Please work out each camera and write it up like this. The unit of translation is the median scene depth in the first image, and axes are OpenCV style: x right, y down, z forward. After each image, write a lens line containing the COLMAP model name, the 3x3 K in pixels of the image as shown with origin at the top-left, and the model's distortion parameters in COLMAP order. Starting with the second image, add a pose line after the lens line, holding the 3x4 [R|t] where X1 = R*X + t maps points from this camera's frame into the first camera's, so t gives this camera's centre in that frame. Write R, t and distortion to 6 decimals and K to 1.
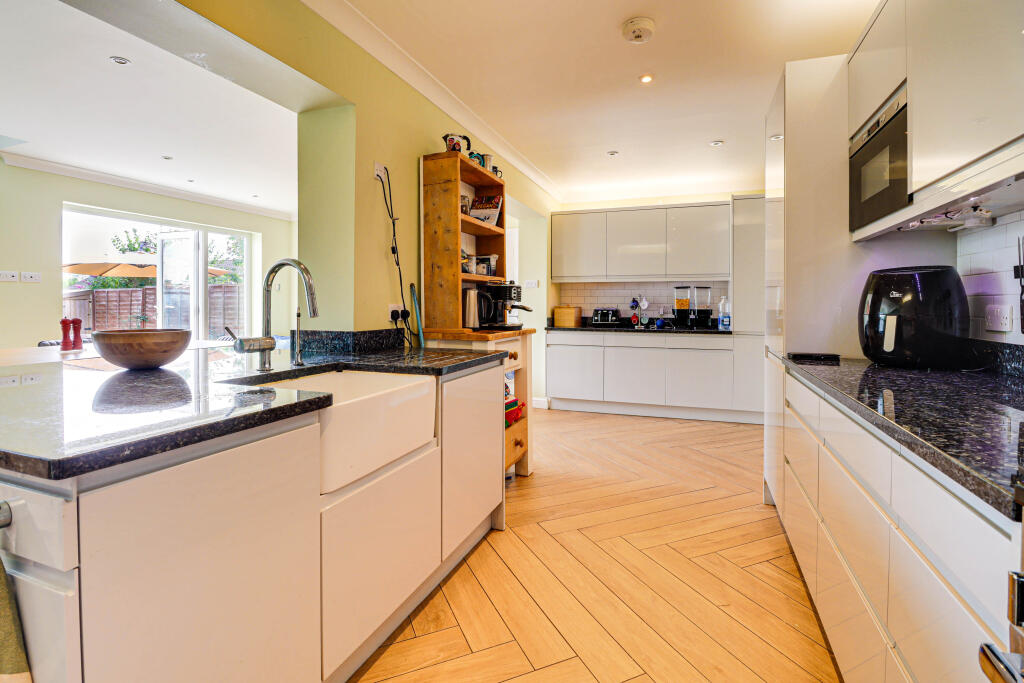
lens RADIAL K [[484.2, 0, 508.4], [0, 484.2, 301.7], [0, 0, 1]] dist [-0.010807, -0.003664]
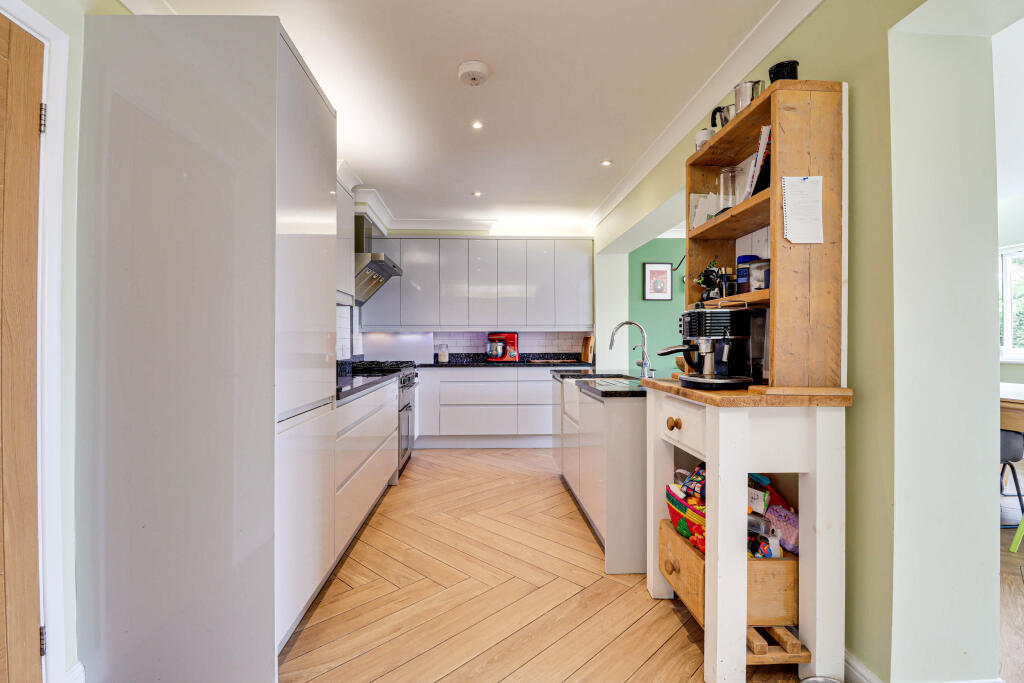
lens RADIAL K [[484.2, 0, 510.1], [0, 484.2, 343.5], [0, 0, 1]] dist [-0.010807, -0.003664]
pose [[-0.908732, -0.001659, -0.417377, 0.621316], [-0.002103, 0.999998, 0.000603, 0.006745], [0.417375, 0.001425, -0.908733, 1.949006]]
